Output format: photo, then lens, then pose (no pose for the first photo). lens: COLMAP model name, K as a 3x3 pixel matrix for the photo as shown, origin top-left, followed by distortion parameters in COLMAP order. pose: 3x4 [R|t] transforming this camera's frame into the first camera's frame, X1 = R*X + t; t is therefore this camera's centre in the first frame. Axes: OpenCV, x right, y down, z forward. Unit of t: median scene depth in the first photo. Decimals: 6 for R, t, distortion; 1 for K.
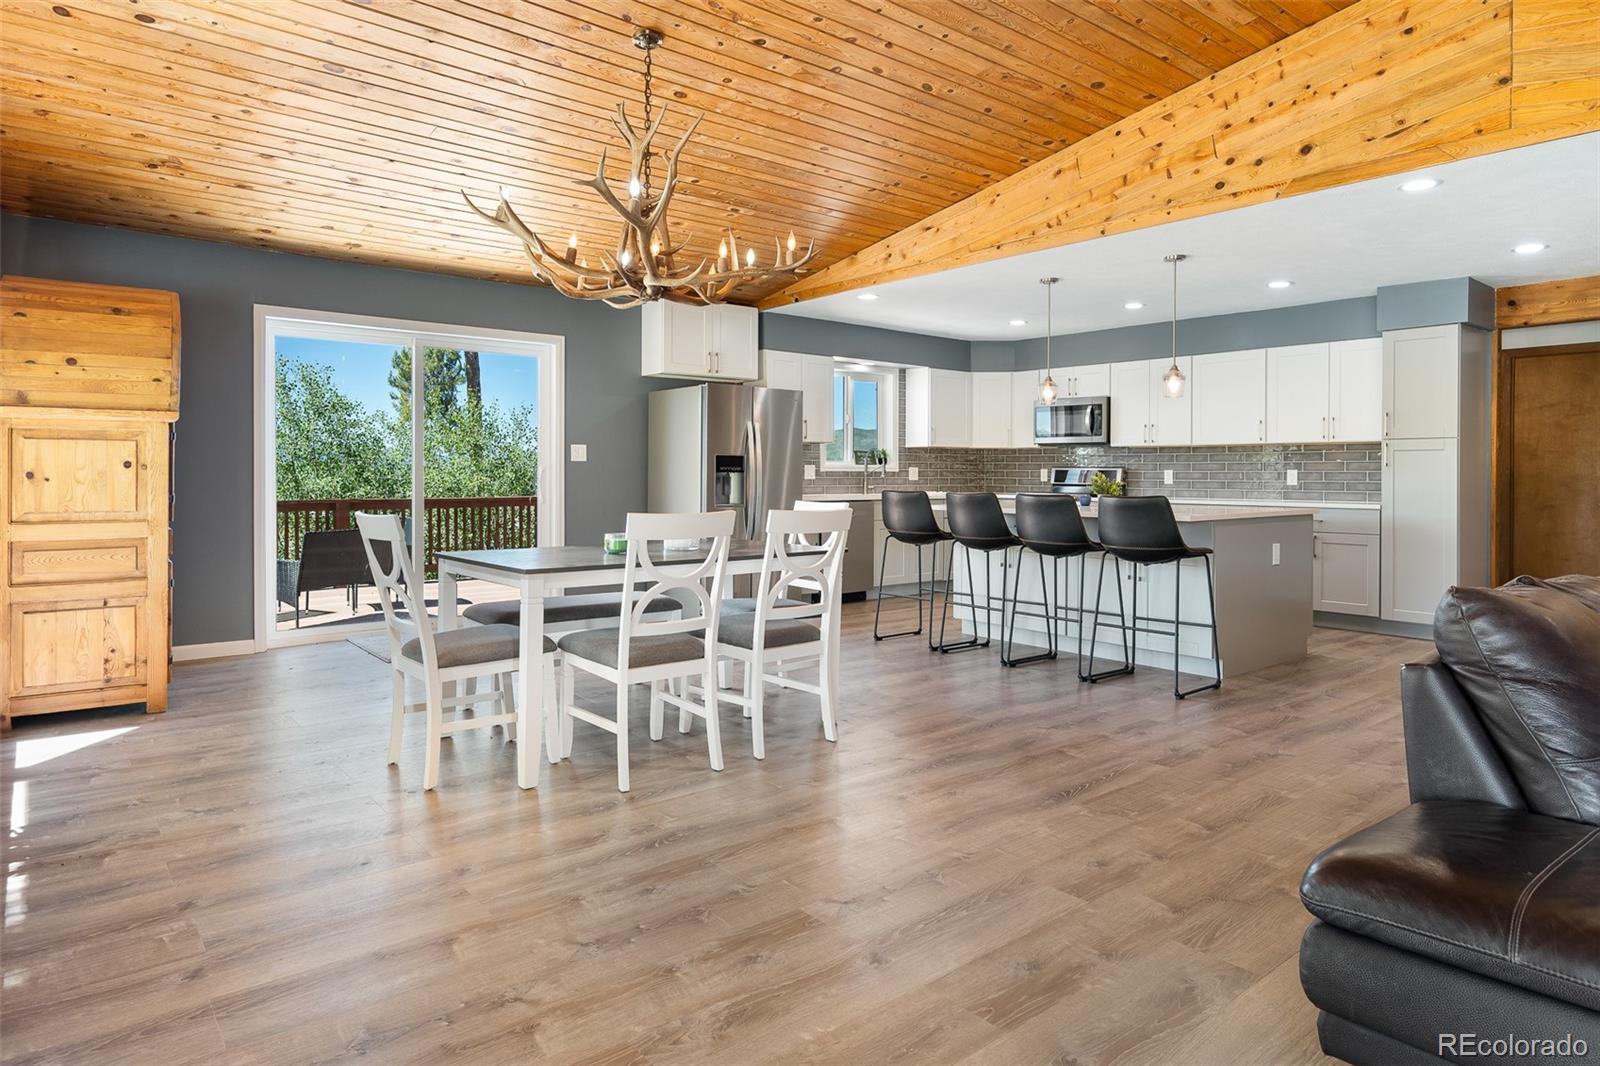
lens RADIAL K [[926.9, 0, 774.7], [0, 926.9, 474.9], [0, 0, 1]] dist [0.011452, -0.005763]
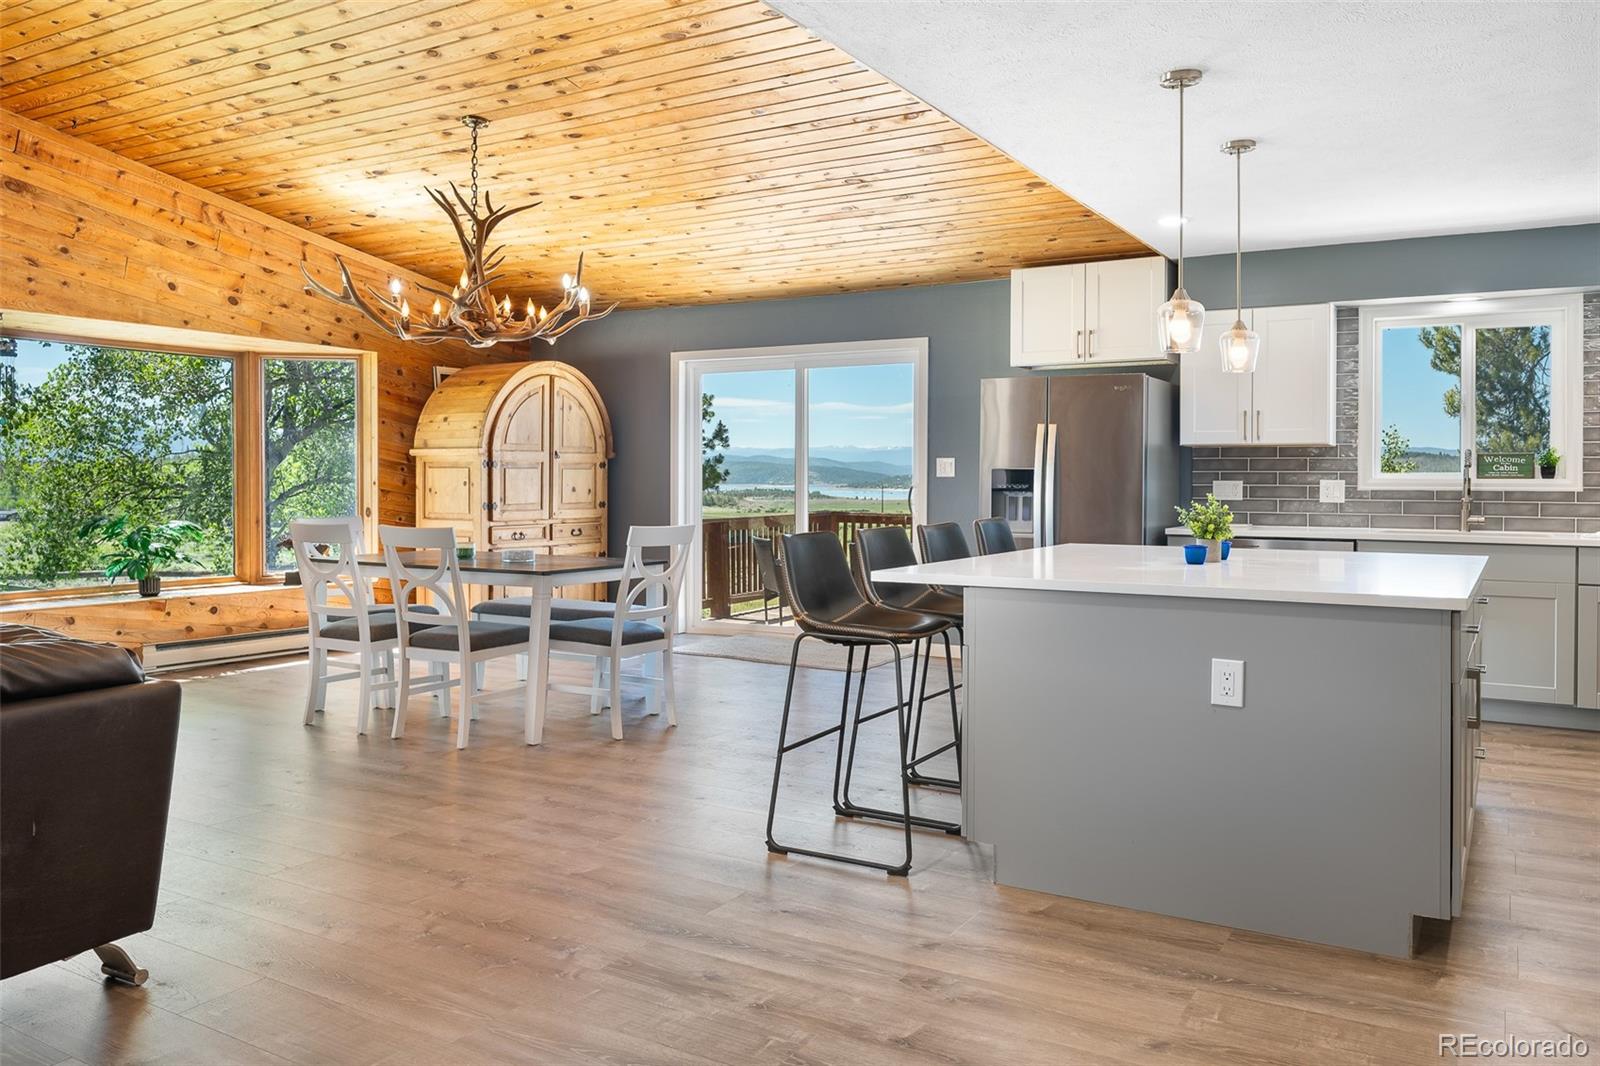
lens RADIAL K [[1164.3, 0, 821.2], [0, 1164.3, 483.6], [0, 0, 1]] dist [0.017457, -0.004201]
pose [[0.393924, 0.004457, -0.919132, 0.824247], [-0.003380, 0.999989, 0.003401, -0.012077], [0.919137, 0.001767, 0.393934, 0.489338]]
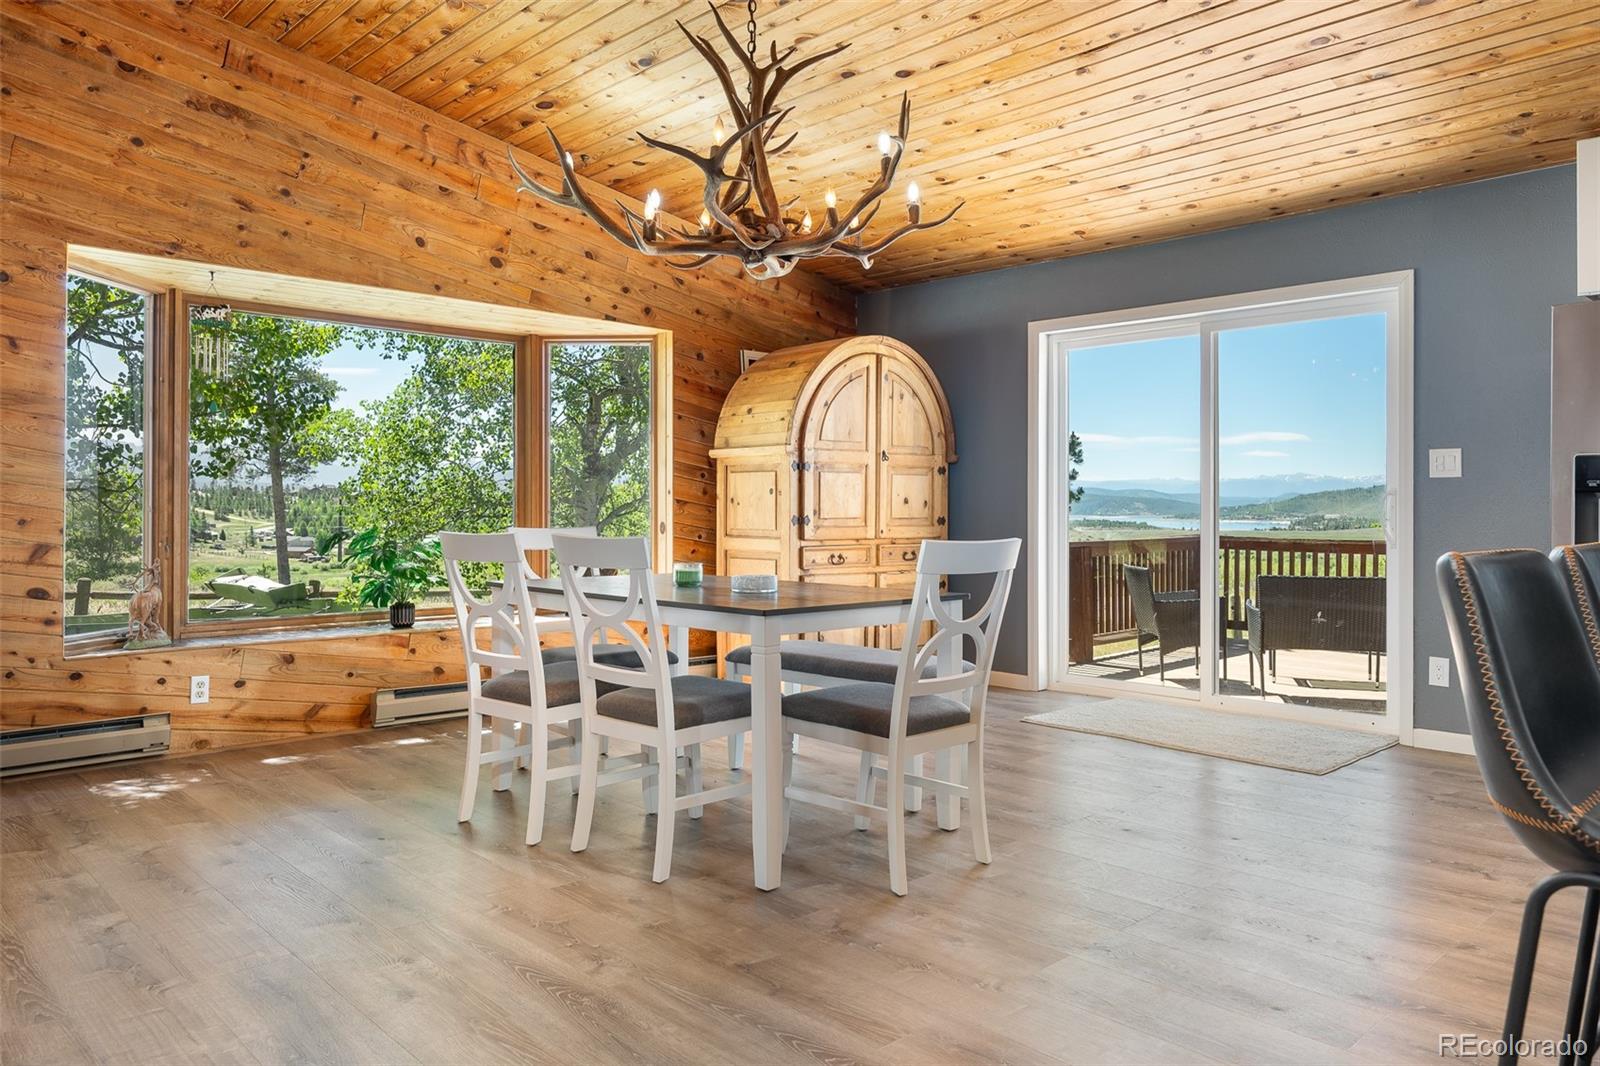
lens RADIAL K [[1079.8, 0, 820.0], [0, 1079.8, 522.7], [0, 0, 1]] dist [-0.007512, -0.005174]
pose [[0.109504, 0.014198, -0.993885, 0.446442], [-0.007716, 0.999880, 0.013433, 0.006695], [0.993956, 0.006197, 0.109601, 0.569415]]
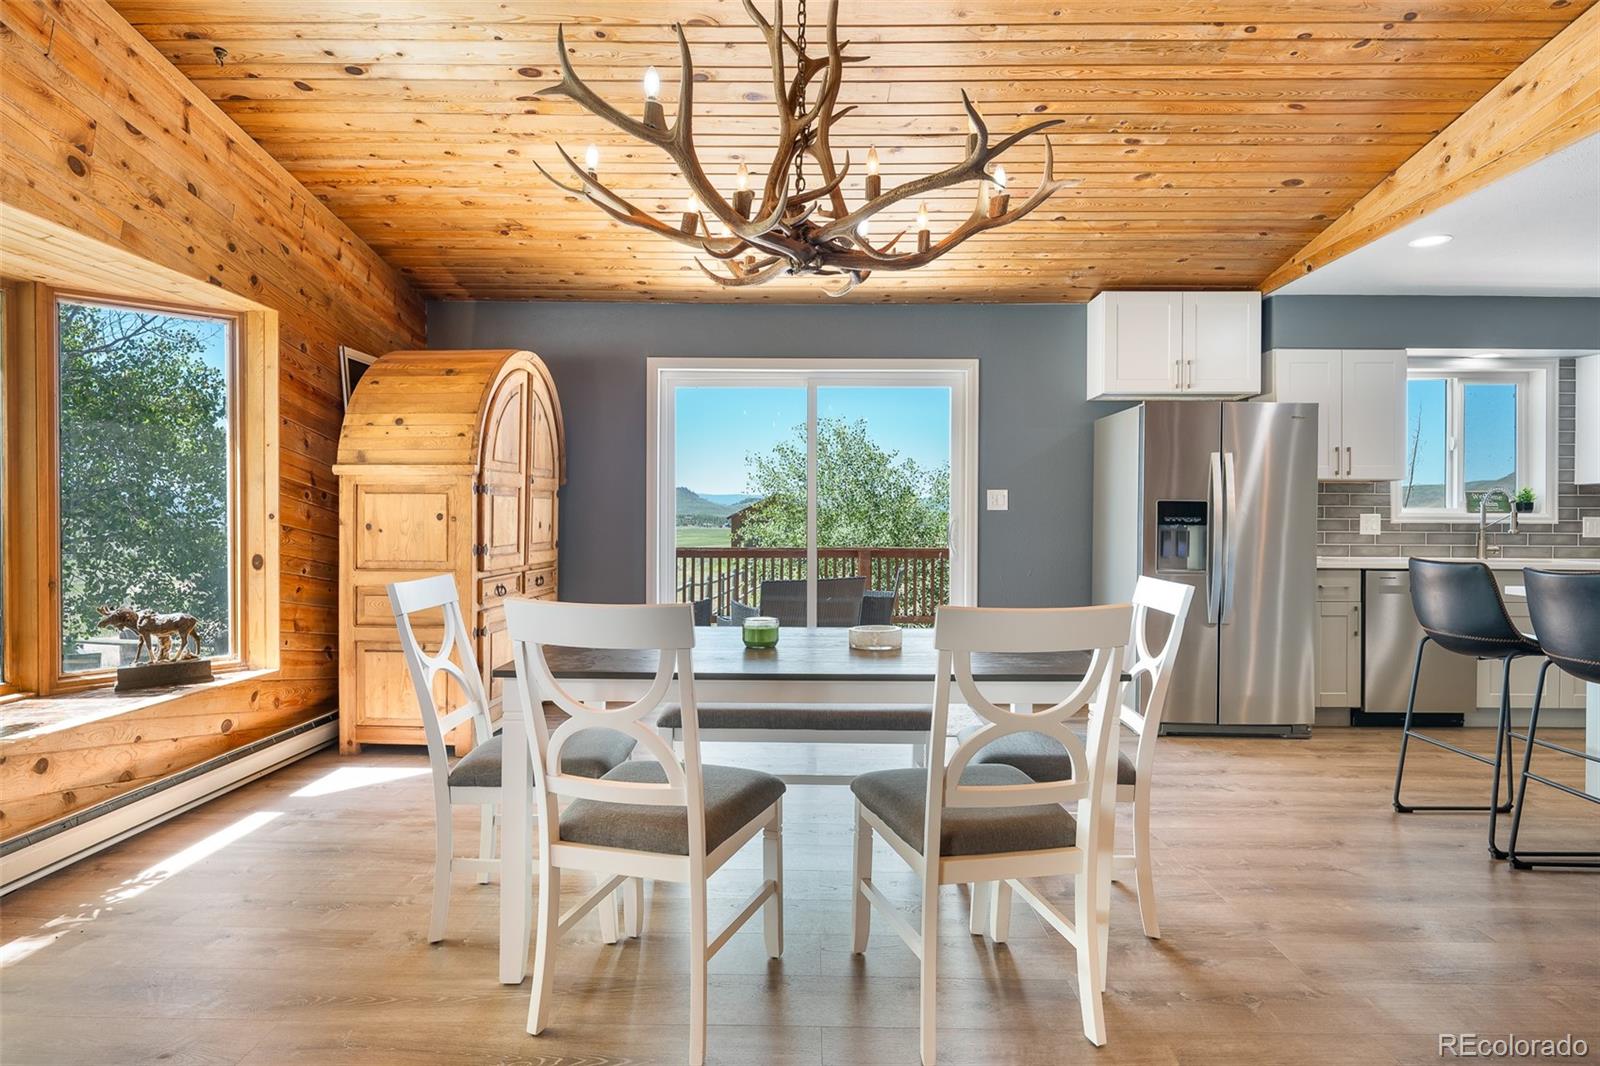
lens RADIAL K [[885.7, 0, 805.6], [0, 885.7, 520.0], [0, 0, 1]] dist [0.004486, -0.000731]
pose [[0.779597, 0.003506, -0.626272, 0.157571], [-0.003805, 0.999992, 0.000861, -0.006166], [0.626270, 0.001712, 0.779604, 0.300434]]
